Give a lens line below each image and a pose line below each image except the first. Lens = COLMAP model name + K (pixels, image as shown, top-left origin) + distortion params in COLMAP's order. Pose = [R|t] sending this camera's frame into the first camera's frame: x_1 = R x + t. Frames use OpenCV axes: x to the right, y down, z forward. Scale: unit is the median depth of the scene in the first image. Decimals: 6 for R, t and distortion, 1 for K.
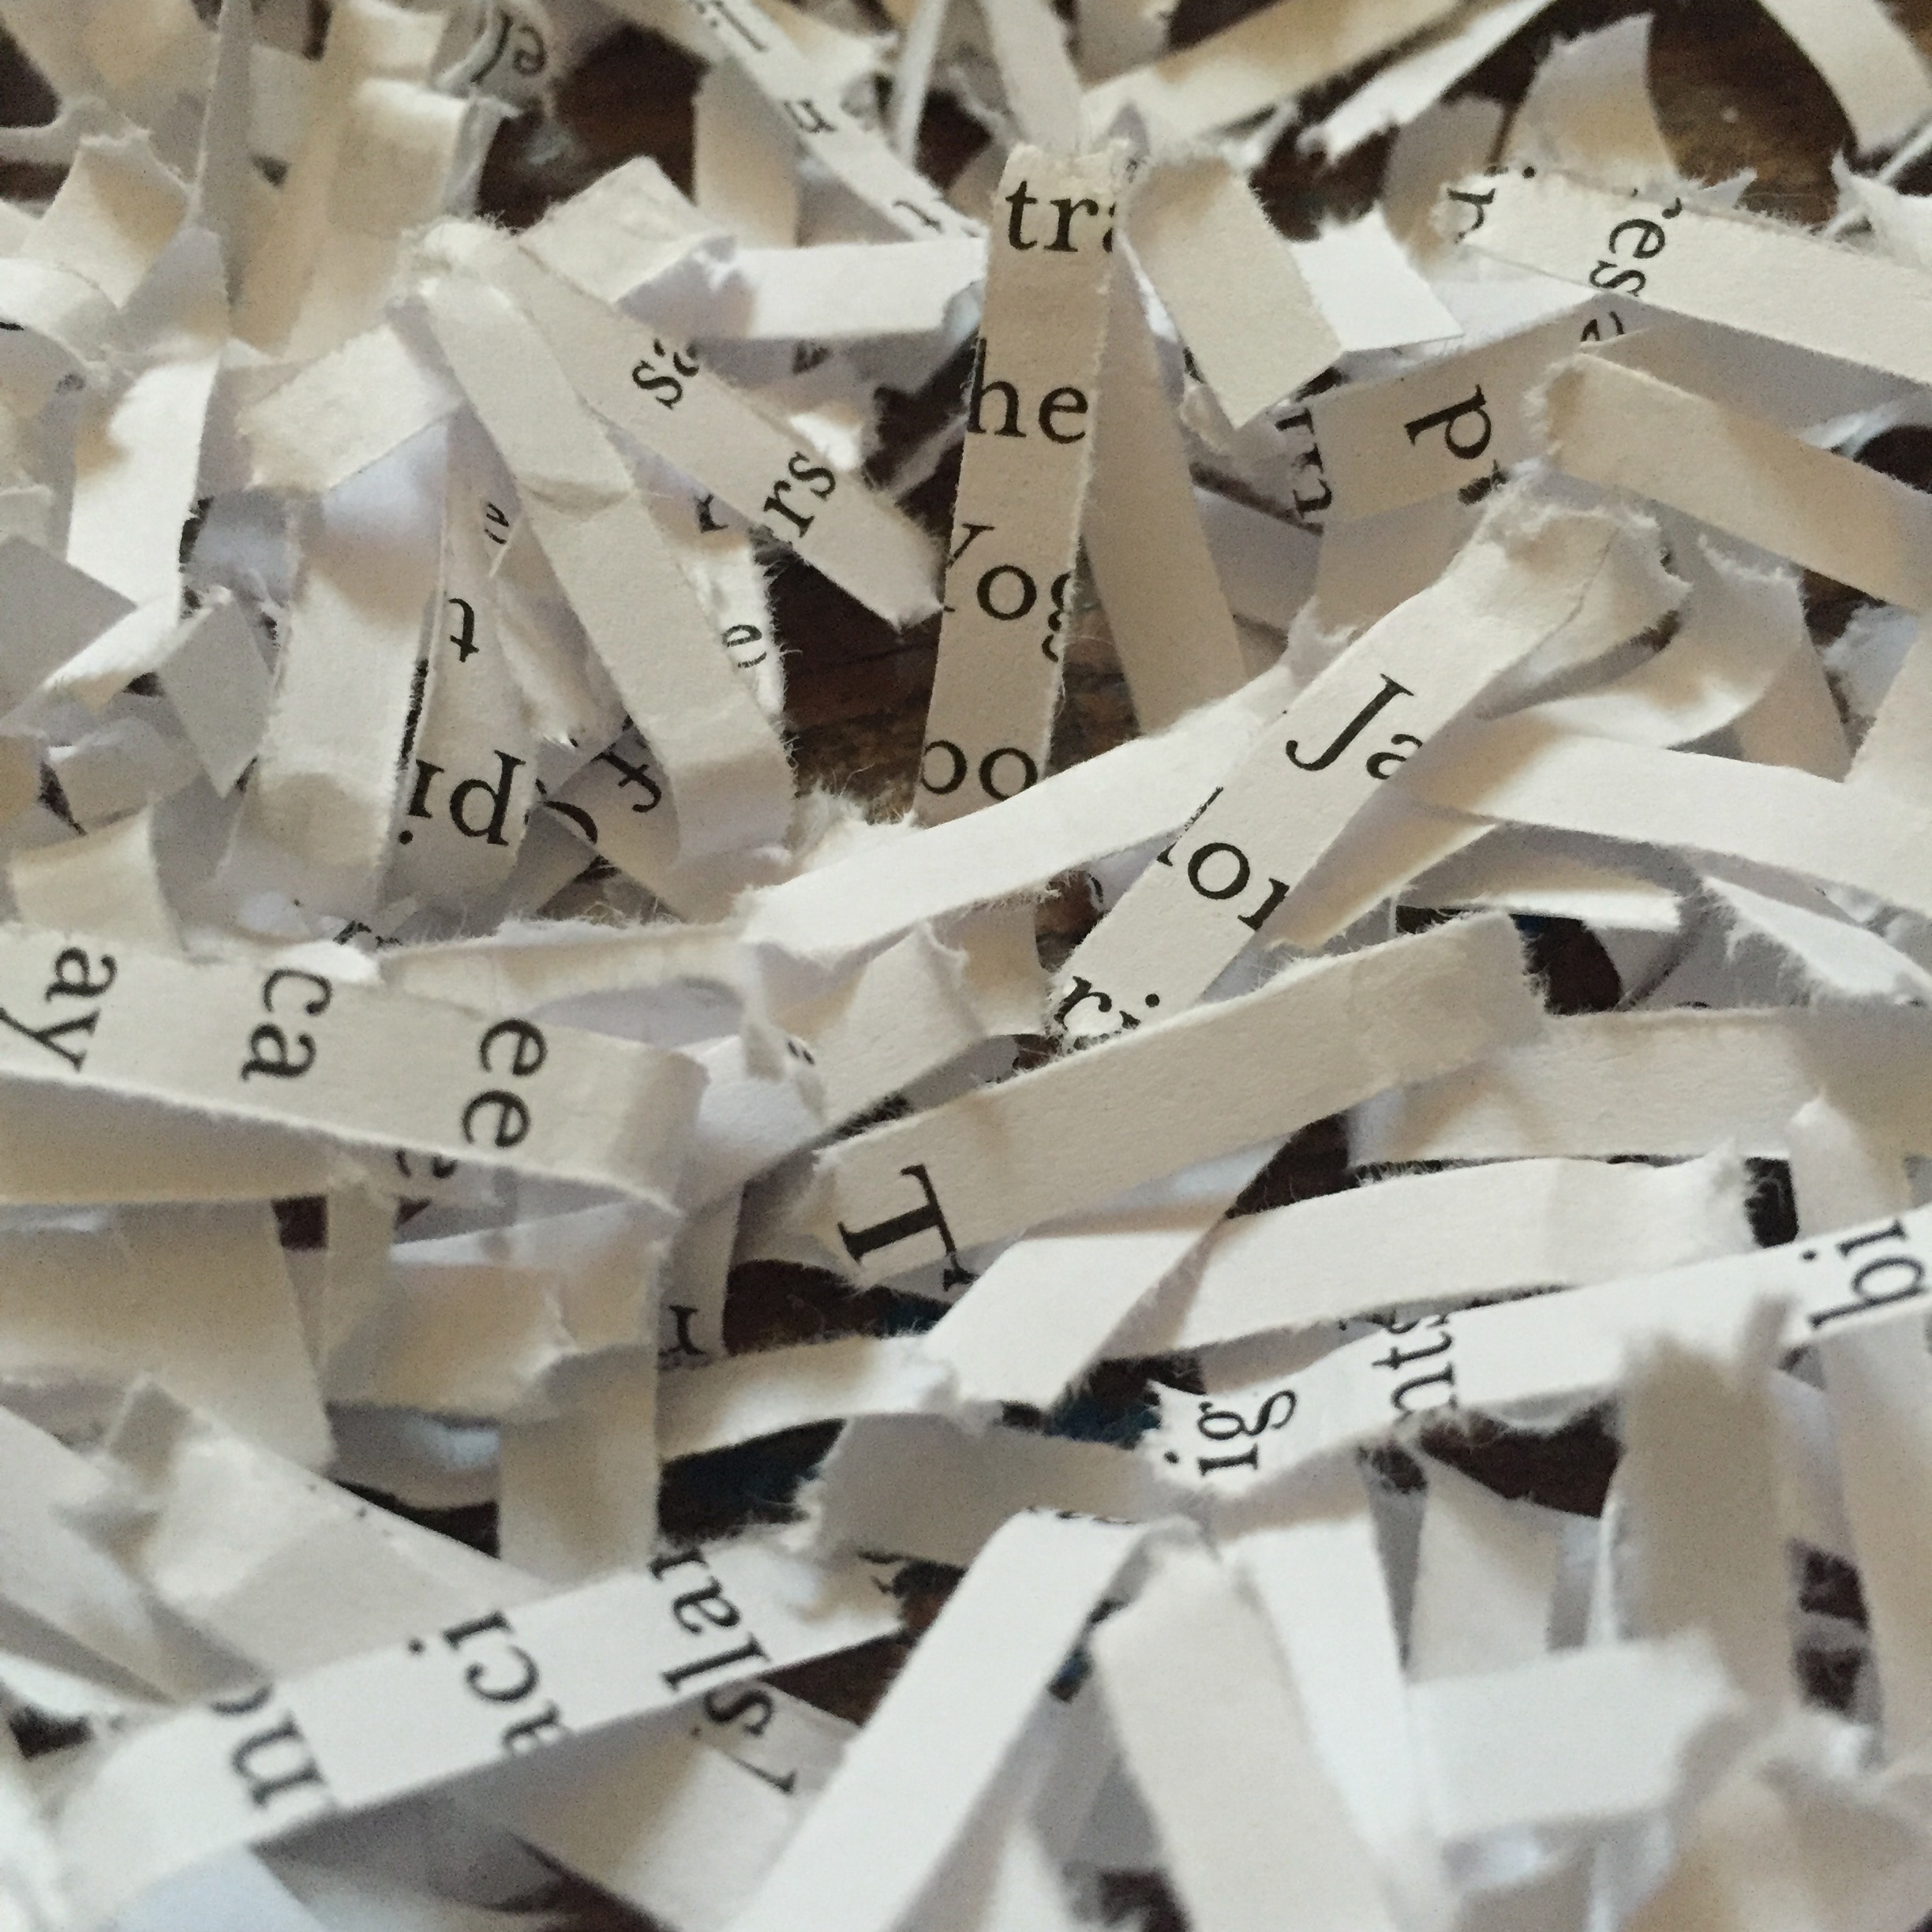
lens RADIAL K [[2297.1, 0, 966.0], [0, 2297.1, 966.0], [0, 0, 1]] dist [0.077596, -0.182506]
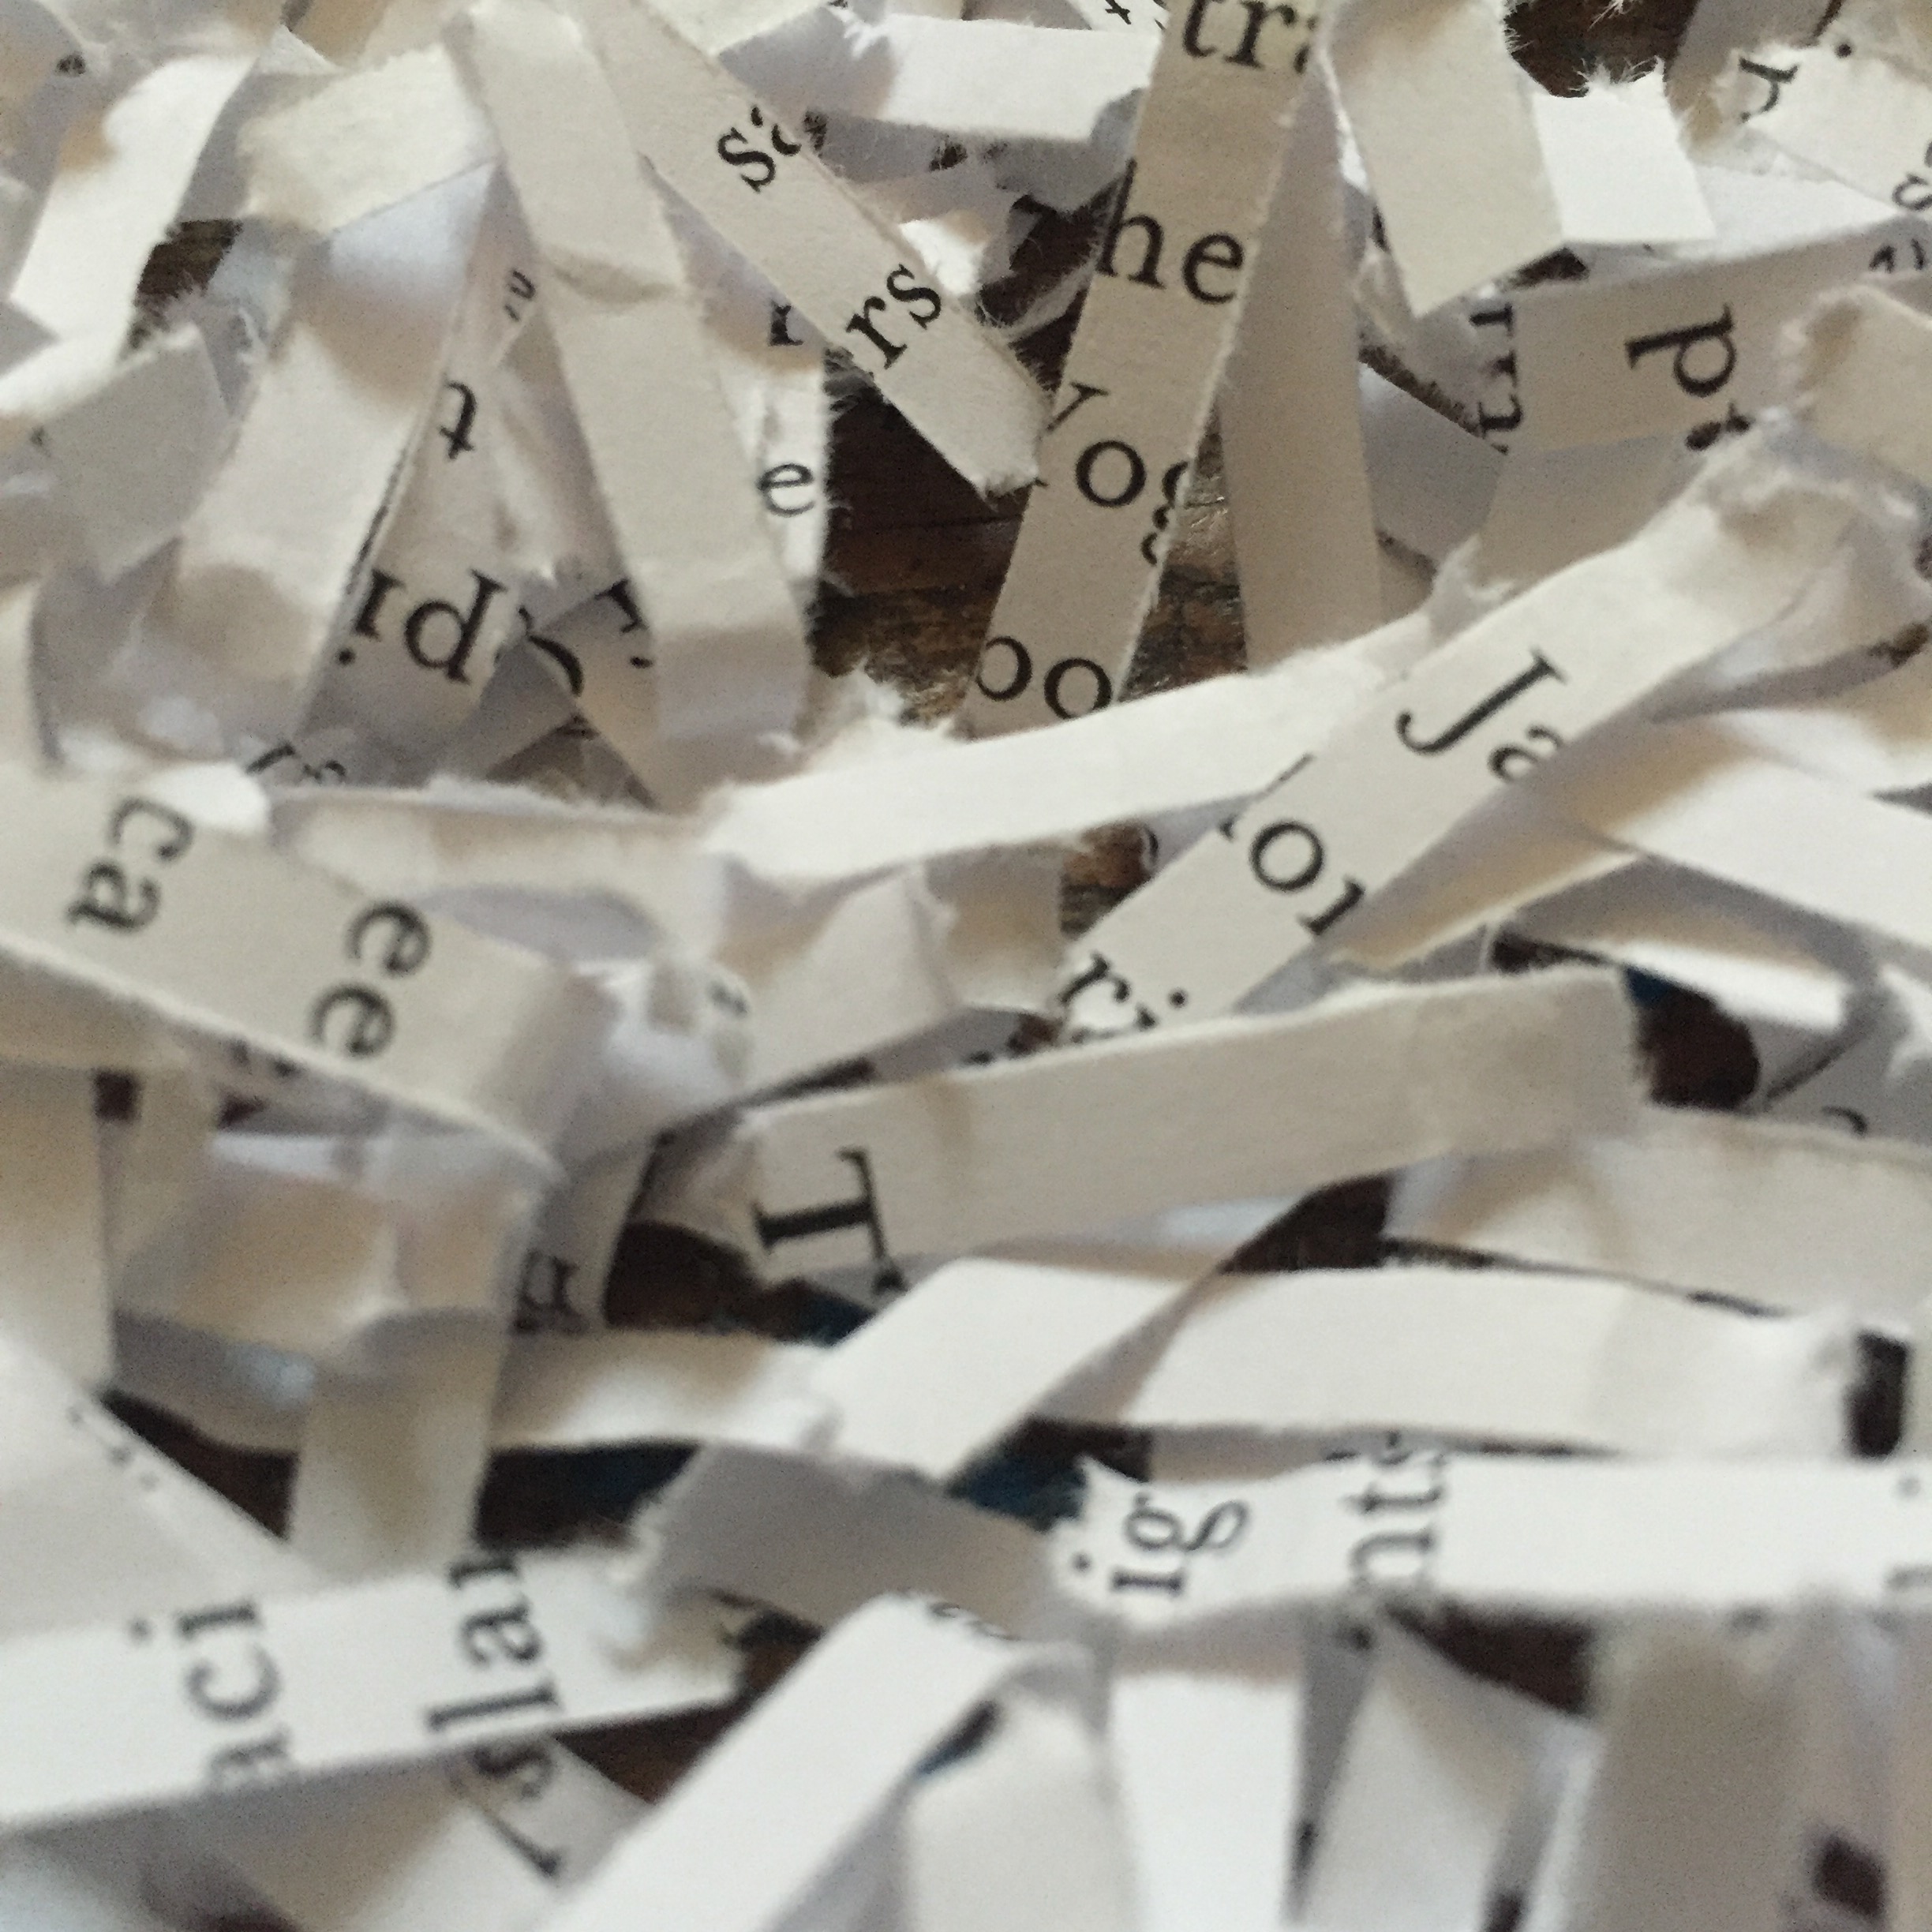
lens RADIAL K [[2297.1, 0, 966.0], [0, 2297.1, 966.0], [0, 0, 1]] dist [0.077596, -0.182506]
pose [[0.982003, 0.170829, -0.080545, 0.068875], [-0.164002, 0.982798, 0.084915, -0.053134], [0.093666, -0.070177, 0.993127, 0.166232]]
